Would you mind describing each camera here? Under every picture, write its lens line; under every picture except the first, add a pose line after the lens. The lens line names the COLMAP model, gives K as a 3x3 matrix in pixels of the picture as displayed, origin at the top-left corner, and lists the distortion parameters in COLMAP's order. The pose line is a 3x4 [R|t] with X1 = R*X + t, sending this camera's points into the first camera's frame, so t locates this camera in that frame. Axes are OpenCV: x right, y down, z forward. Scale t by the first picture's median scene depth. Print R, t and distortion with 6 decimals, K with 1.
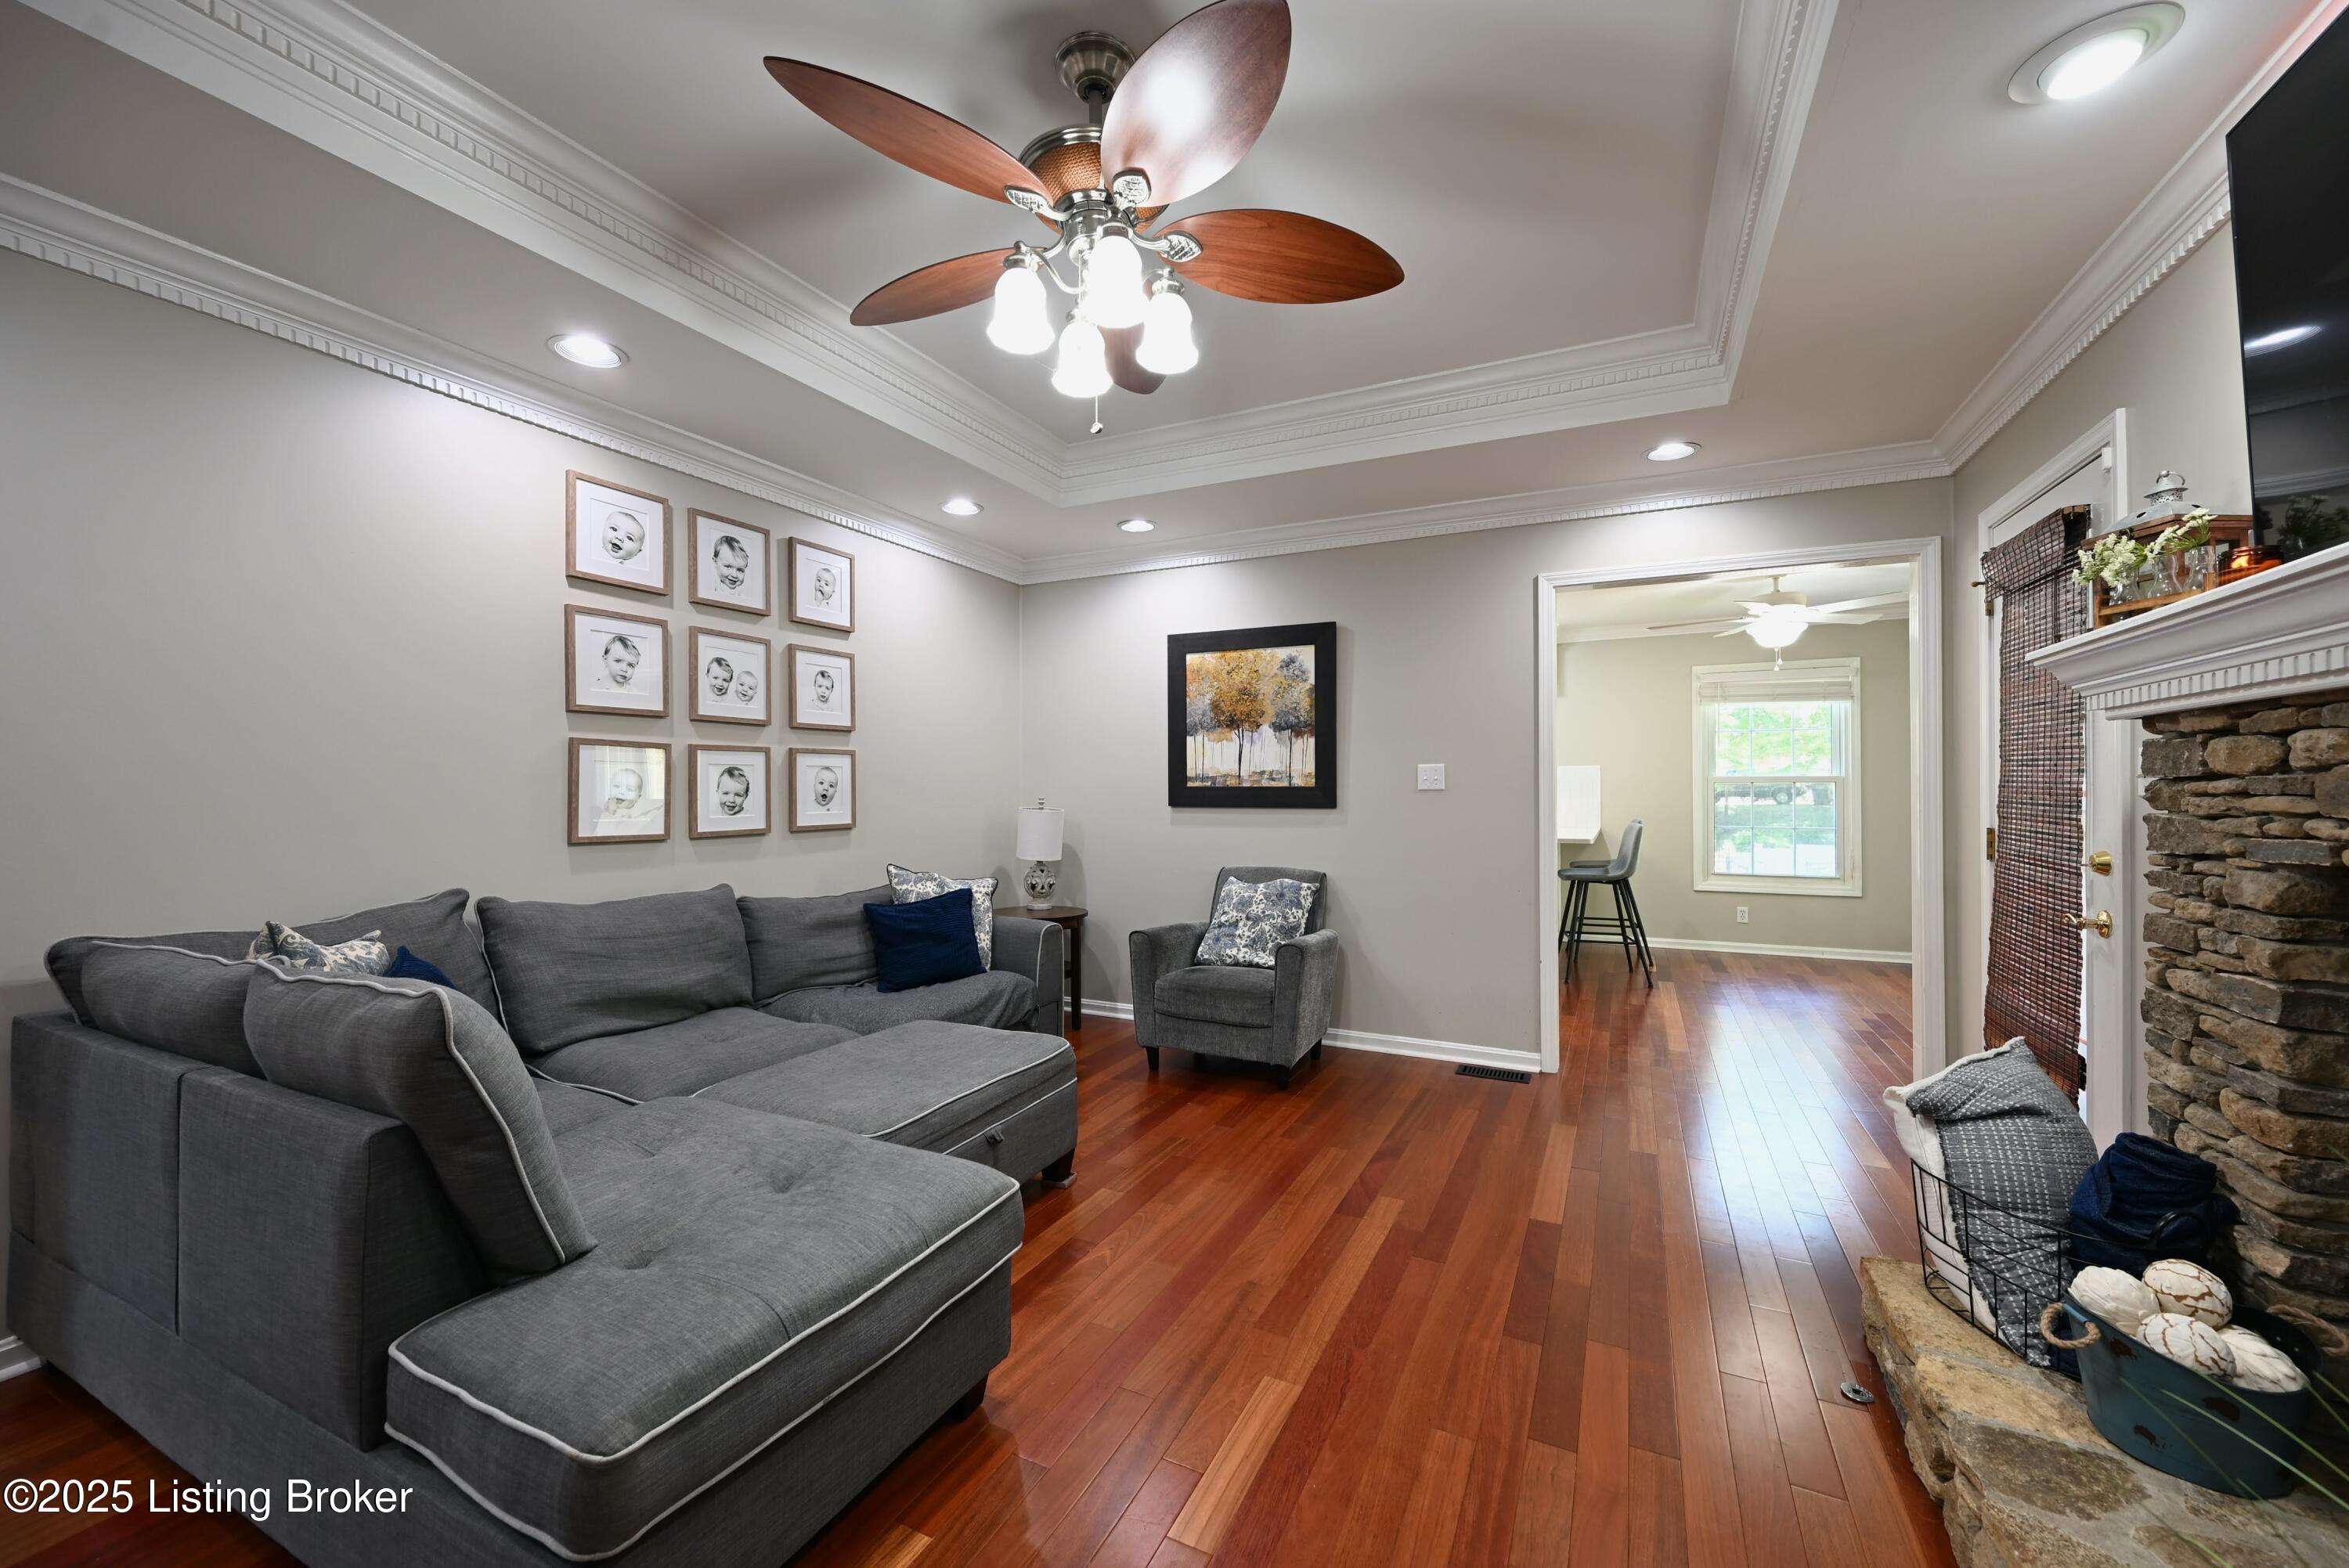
lens RADIAL K [[916.7, 0, 1169.0], [0, 916.7, 784.9], [0, 0, 1]] dist [-0.000738, 0.000750]
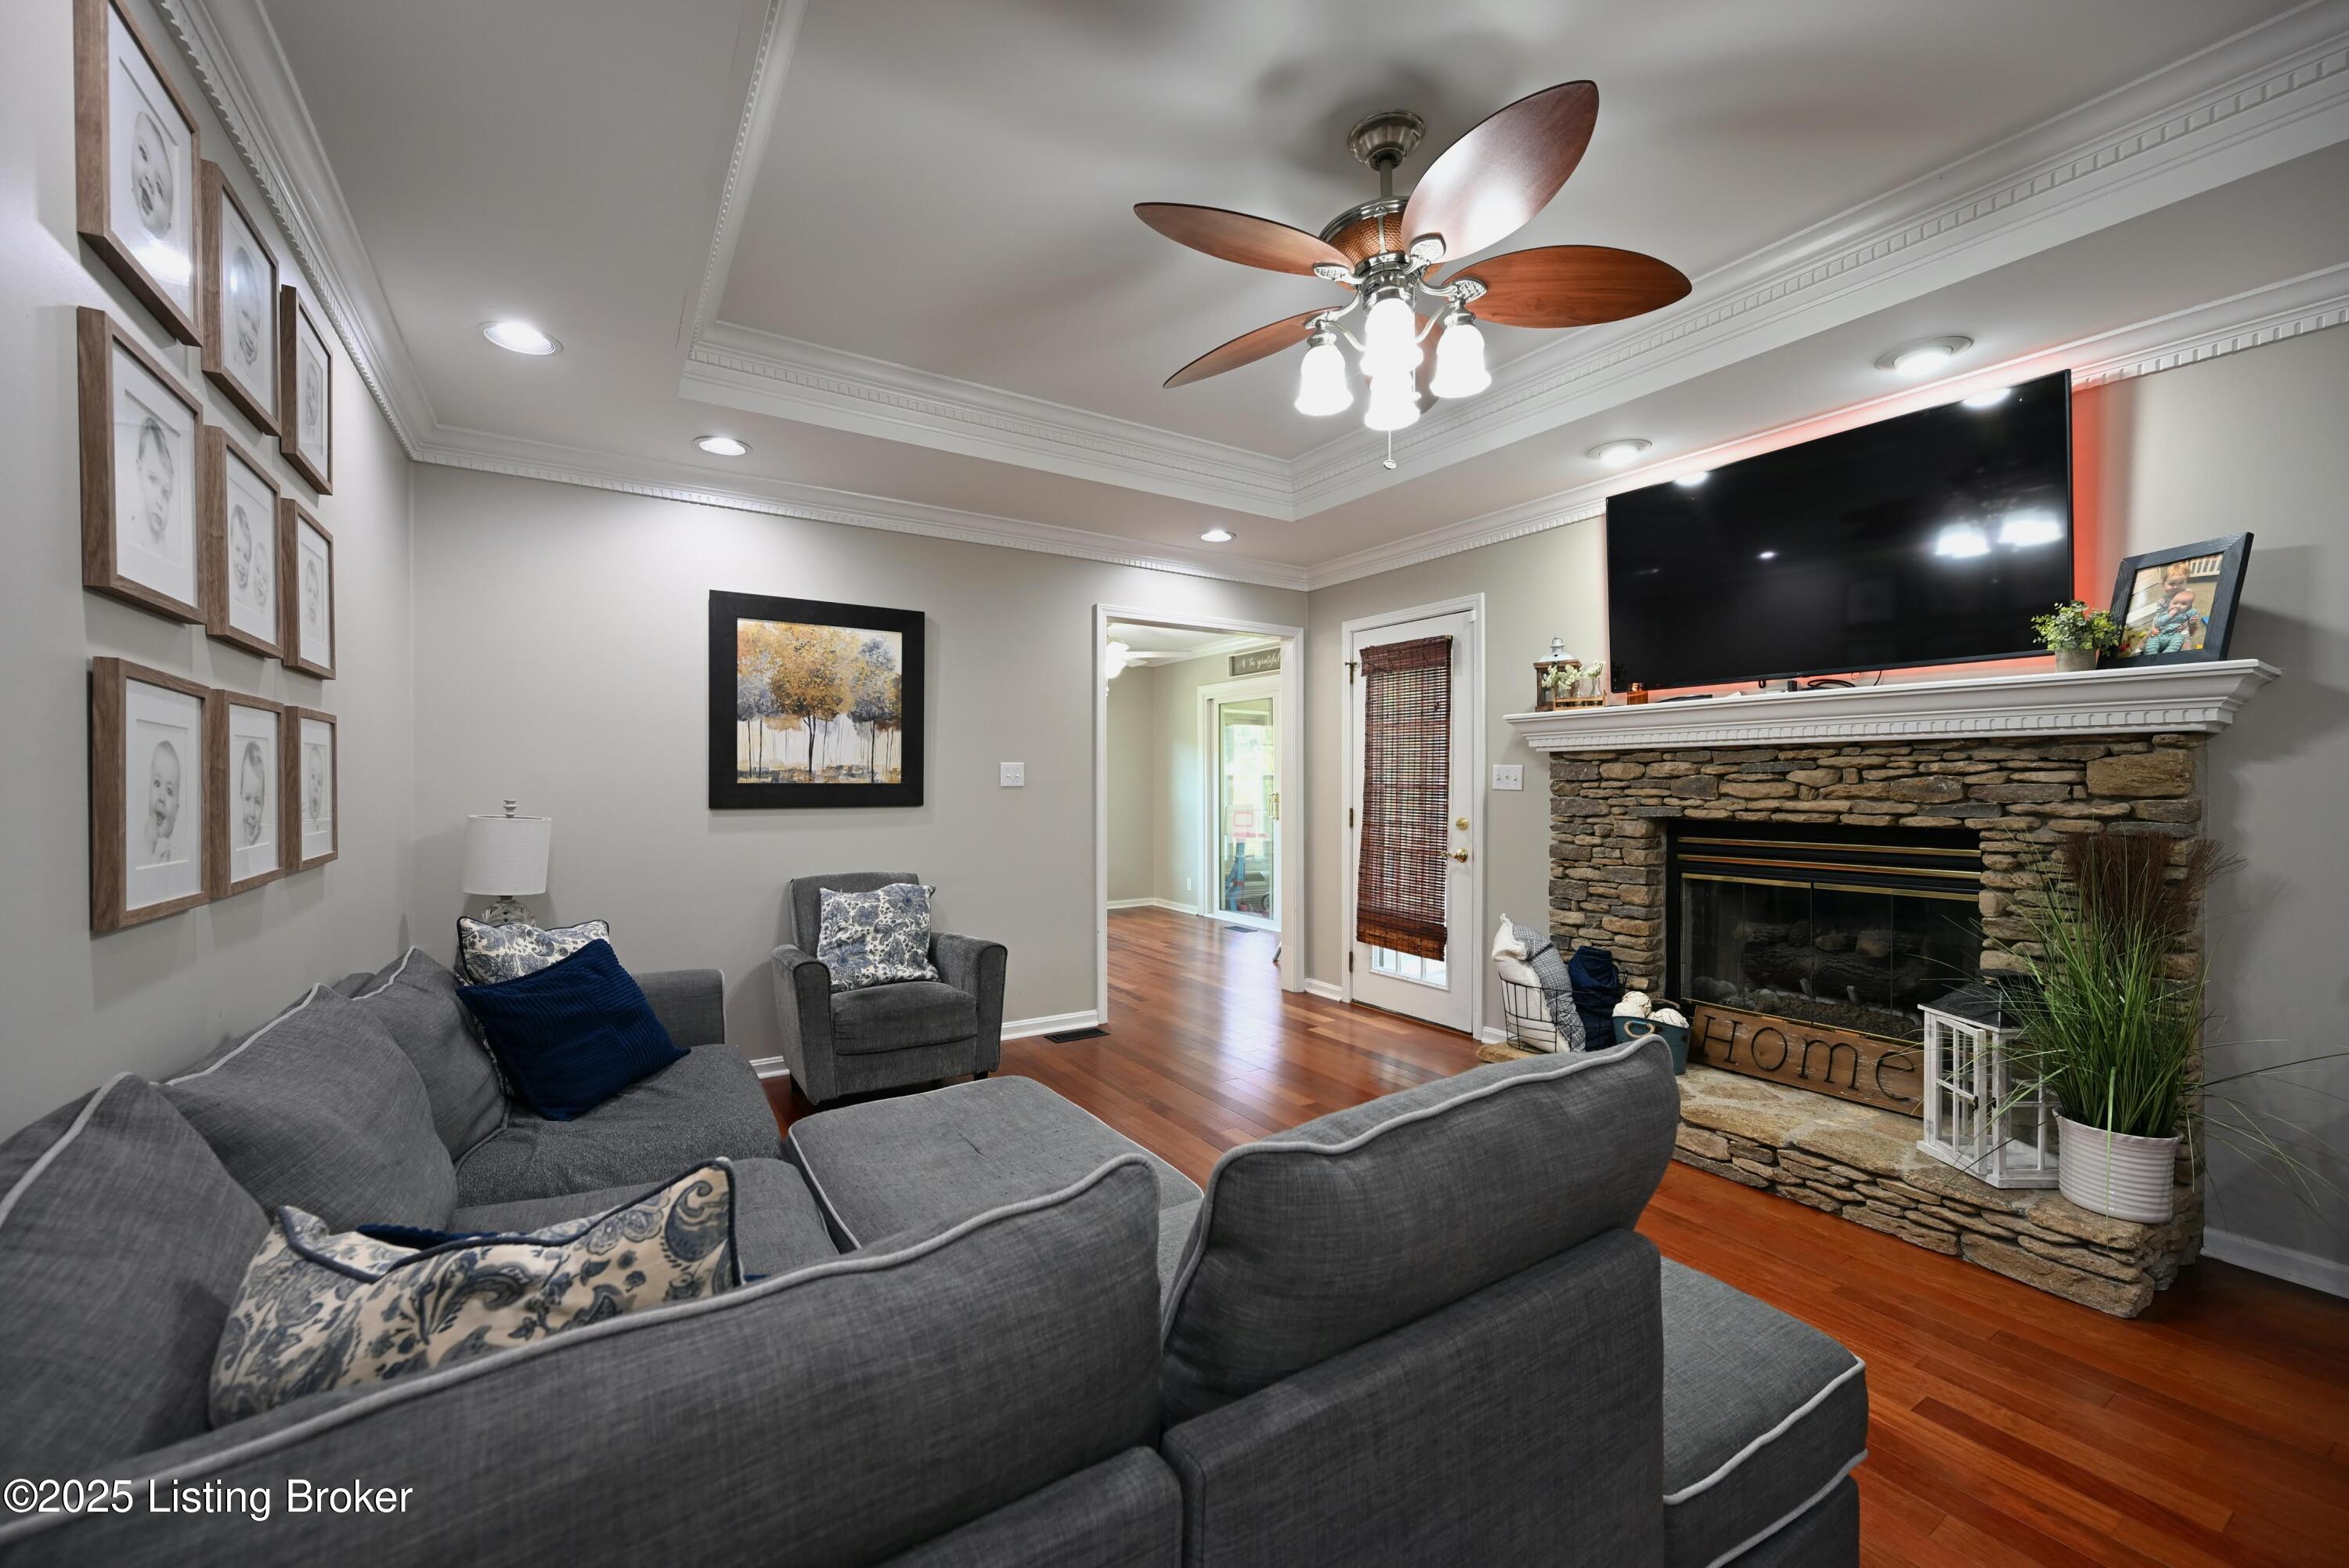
lens RADIAL K [[916.7, 0, 1172.4], [0, 916.7, 791.7], [0, 0, 1]] dist [-0.000738, 0.000750]
pose [[0.517444, -0.007365, 0.855686, -0.780543], [-0.003164, 0.999940, 0.010519, -0.000982], [-0.855711, -0.008150, 0.517389, 0.429317]]
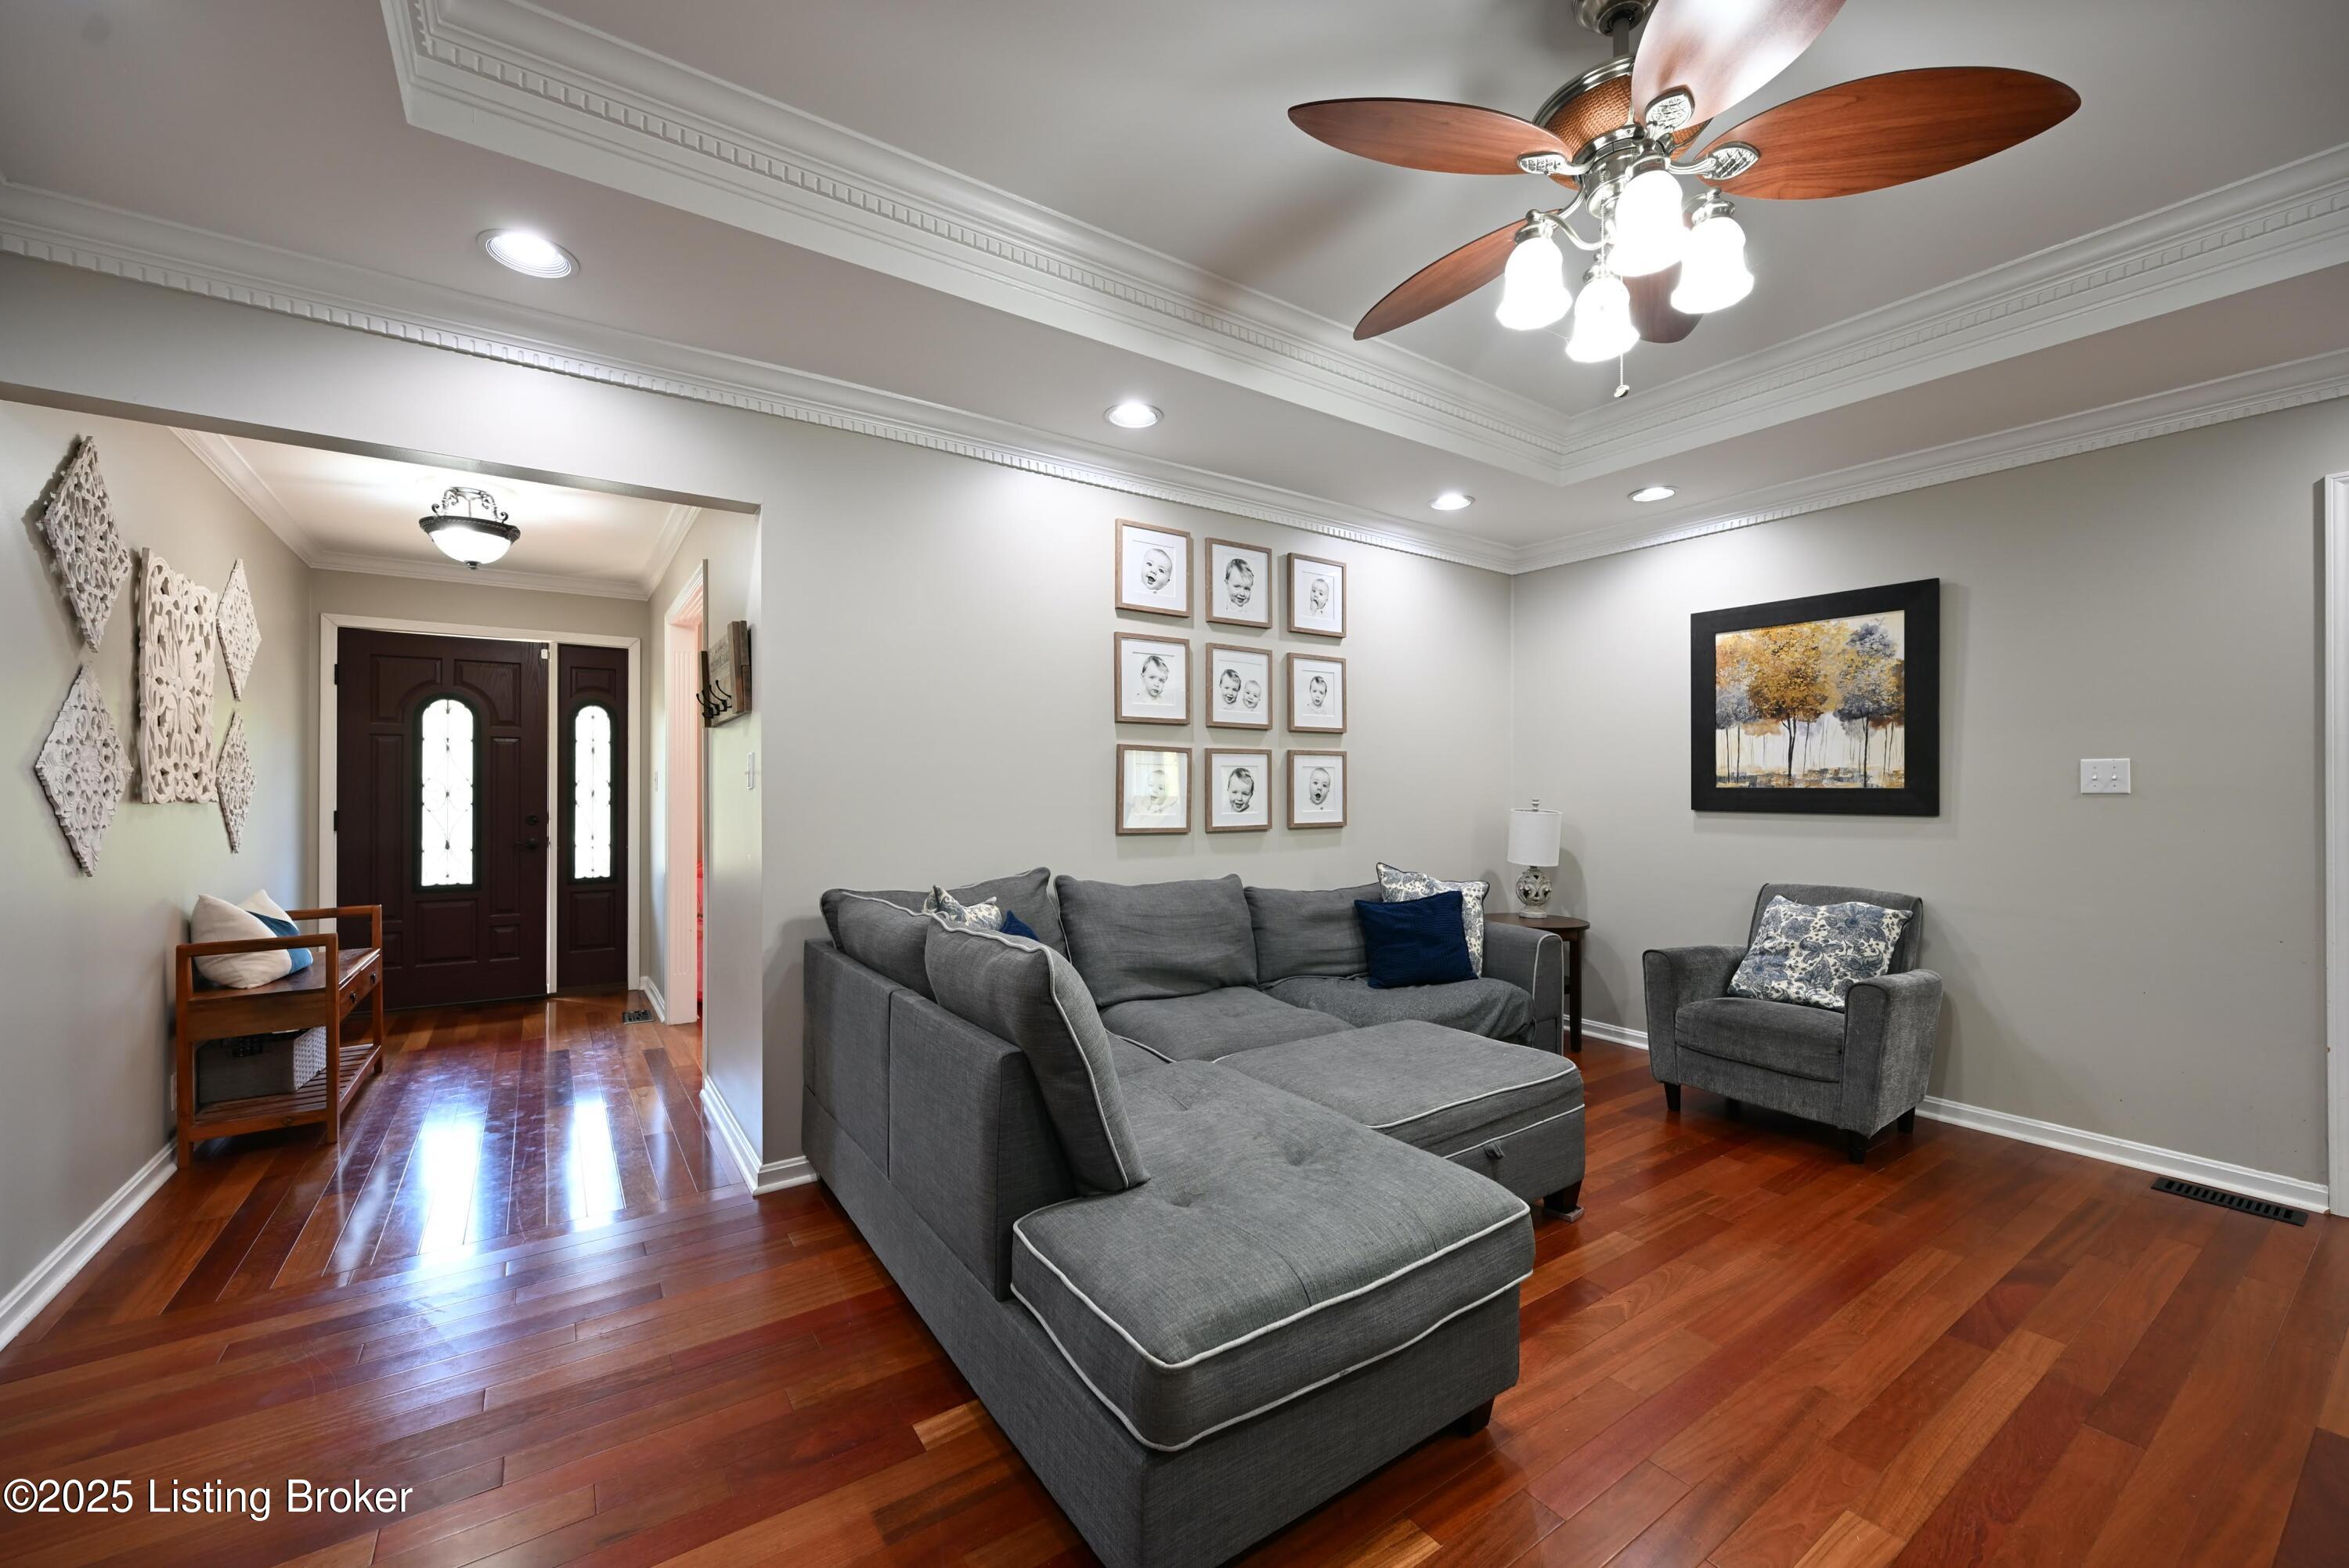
lens RADIAL K [[916.7, 0, 1170.5], [0, 916.7, 784.6], [0, 0, 1]] dist [-0.000738, 0.000750]
pose [[0.874807, 0.002655, -0.484464, -0.019353], [-0.002851, 0.999996, 0.000331, 0.000098], [0.484463, 0.001092, 0.874811, -0.004678]]
